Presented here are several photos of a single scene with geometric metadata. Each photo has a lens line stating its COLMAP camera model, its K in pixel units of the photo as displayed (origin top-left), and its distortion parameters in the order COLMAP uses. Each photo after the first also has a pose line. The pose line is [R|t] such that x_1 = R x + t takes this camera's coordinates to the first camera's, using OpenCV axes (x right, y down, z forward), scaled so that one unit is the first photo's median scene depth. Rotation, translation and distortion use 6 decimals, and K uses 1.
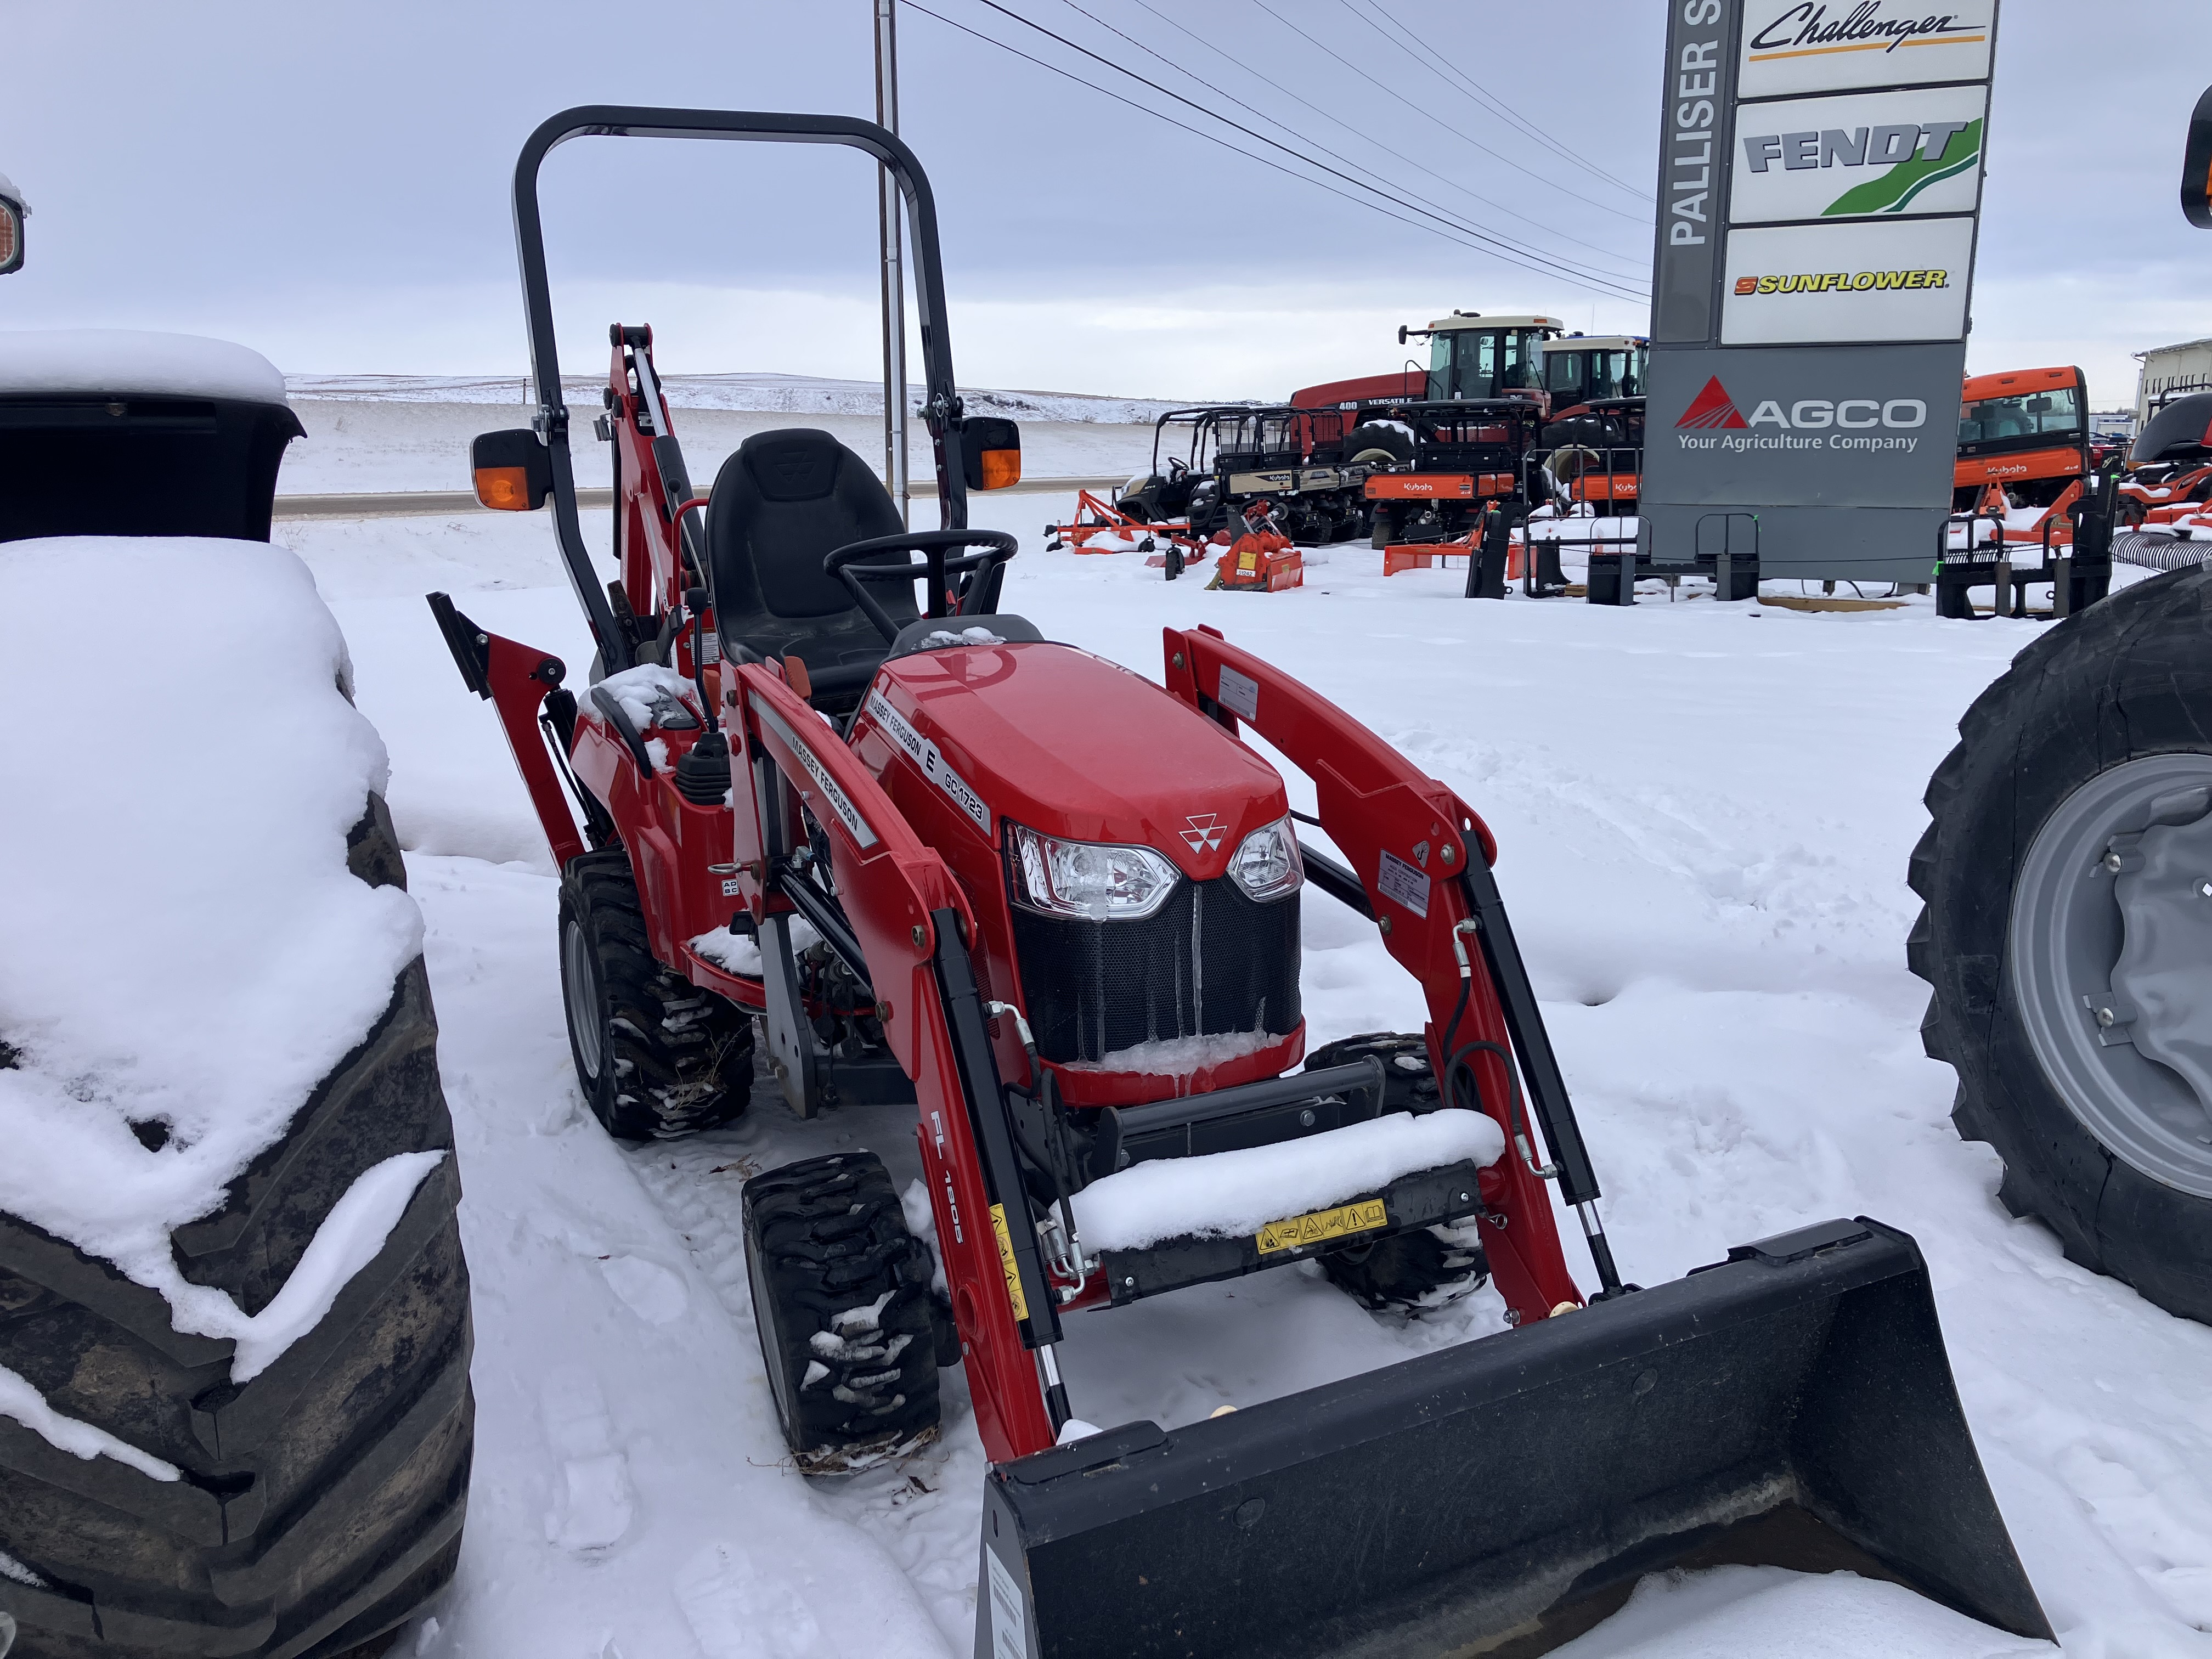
lens RADIAL K [[1818.2, 0, 1098.1], [0, 1818.2, 845.7], [0, 0, 1]] dist [0.039125, -0.049432]
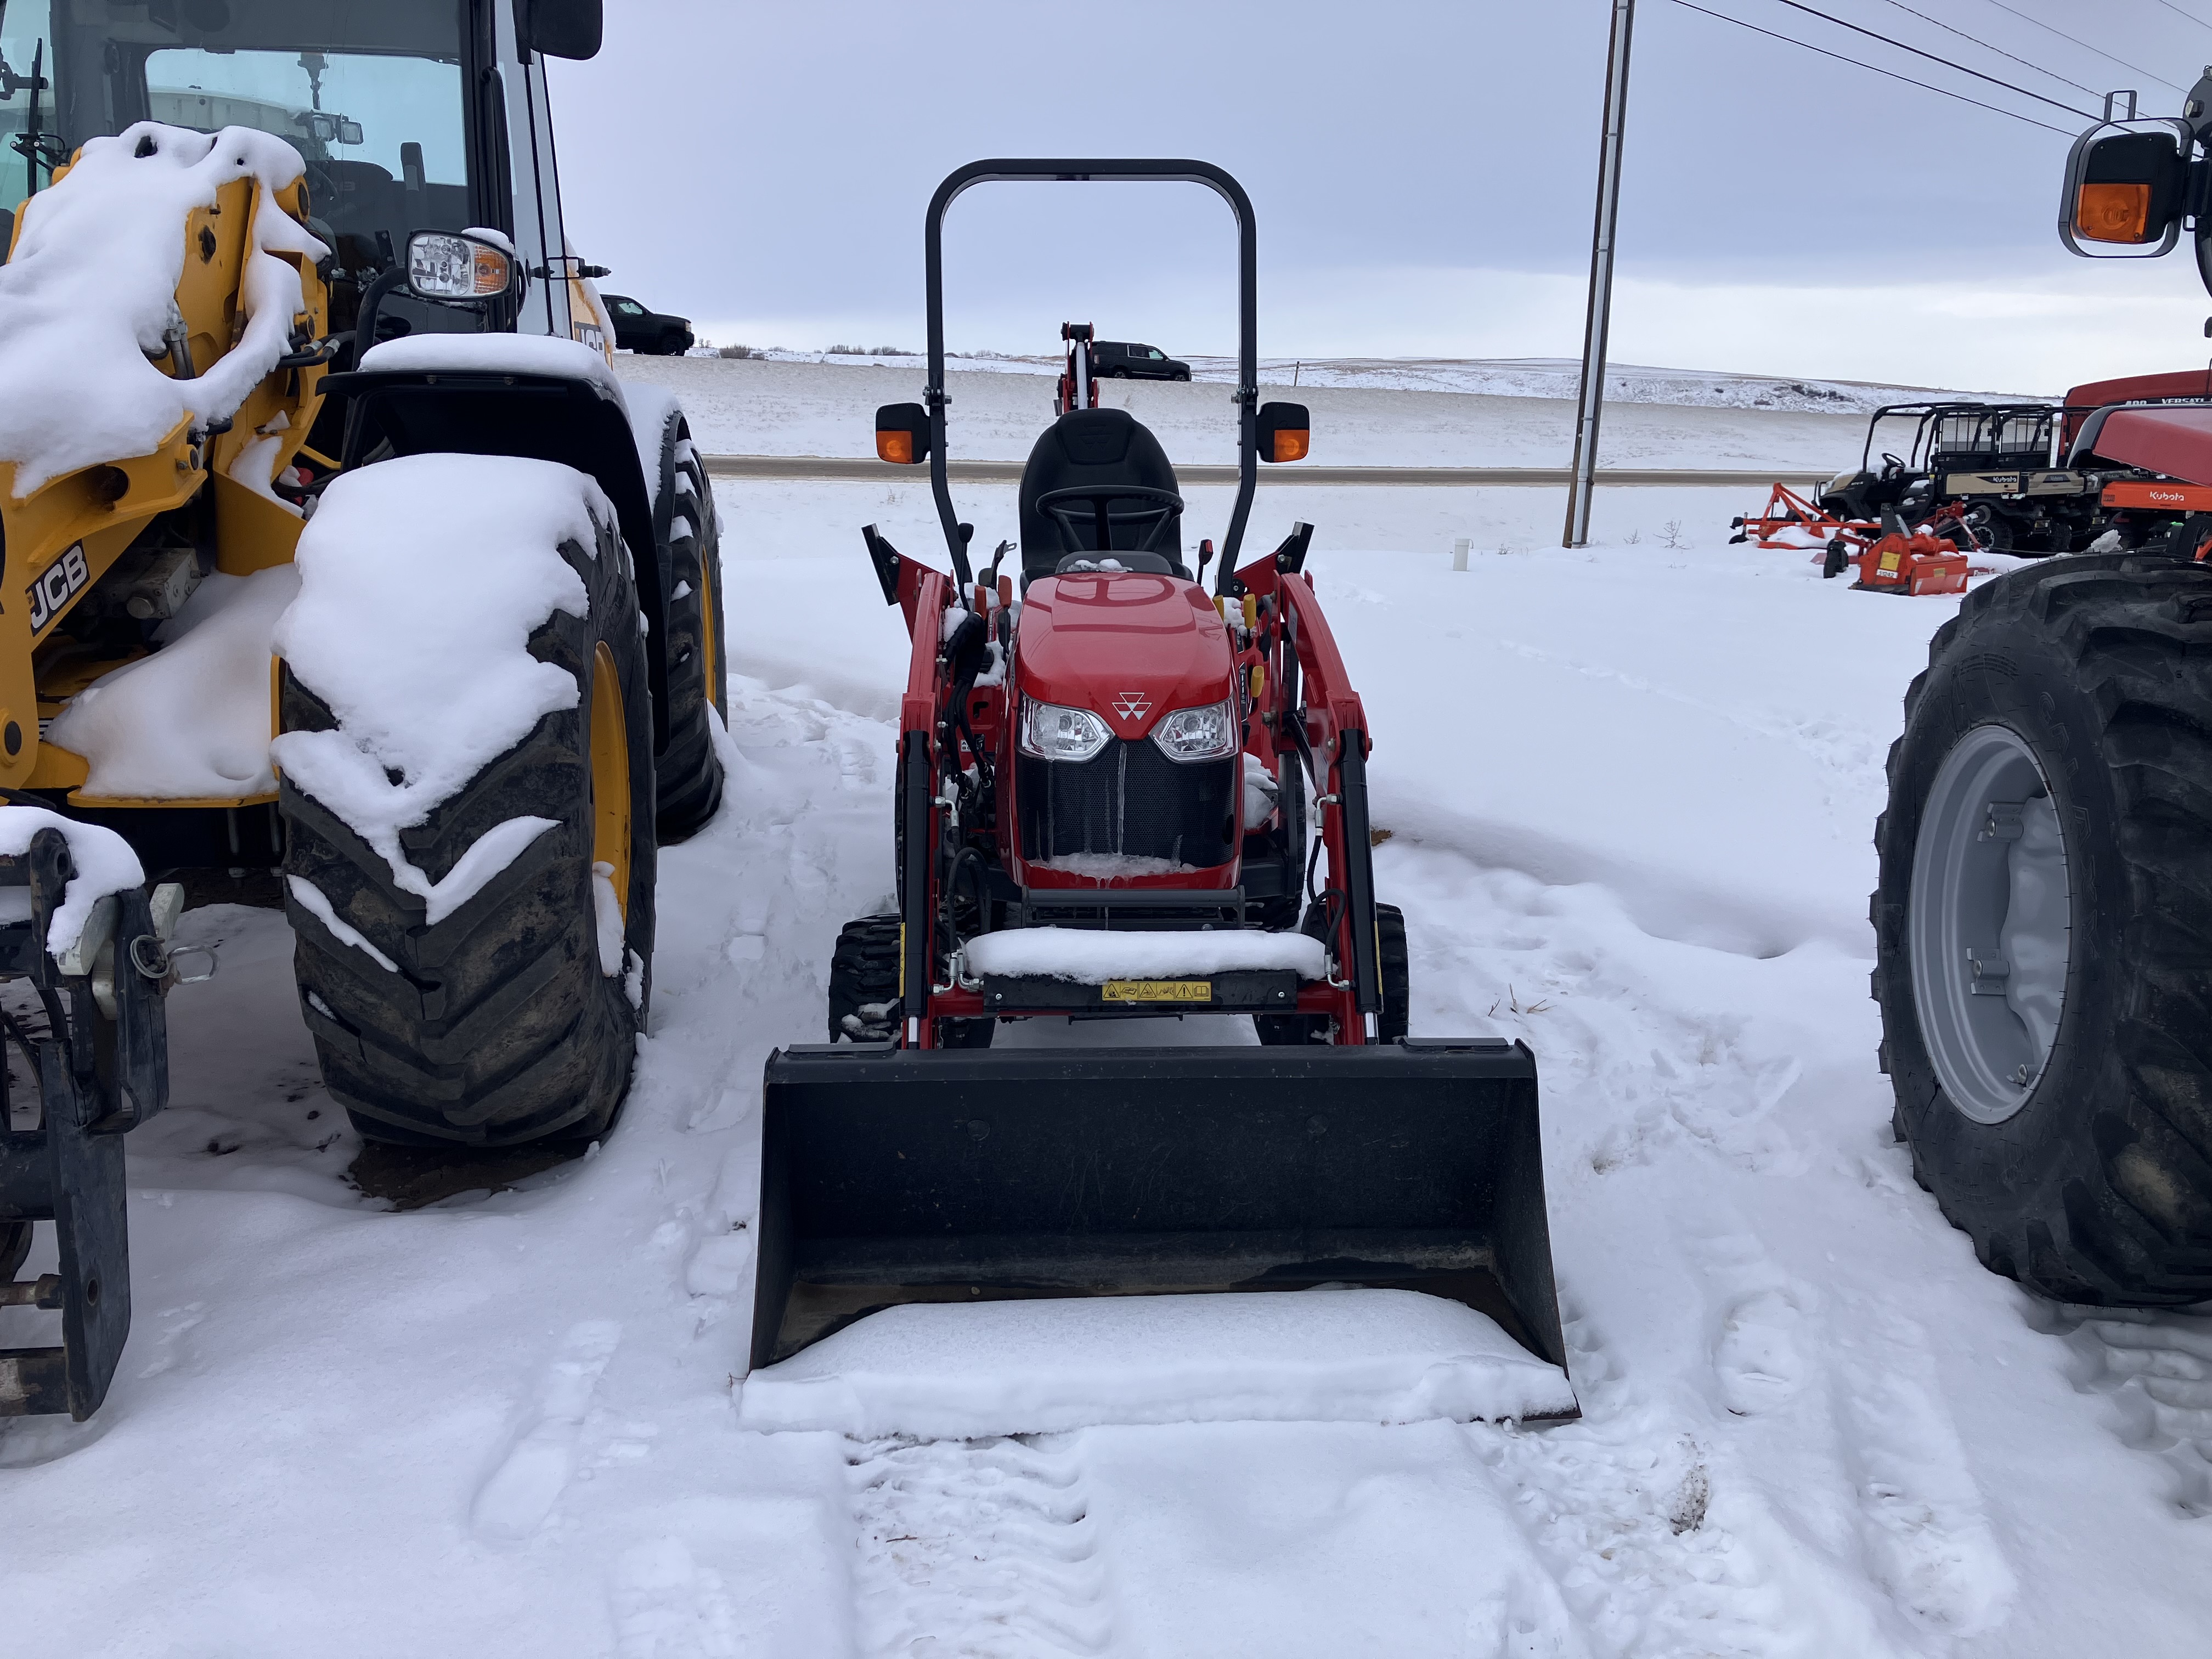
lens RADIAL K [[1818.2, 0, 1104.3], [0, 1818.2, 825.9], [0, 0, 1]] dist [0.039125, -0.049432]
pose [[0.909972, 0.118827, -0.397279, 0.602718], [-0.119563, 0.992560, 0.023014, 0.055228], [0.397058, 0.026558, 0.917409, -0.277428]]
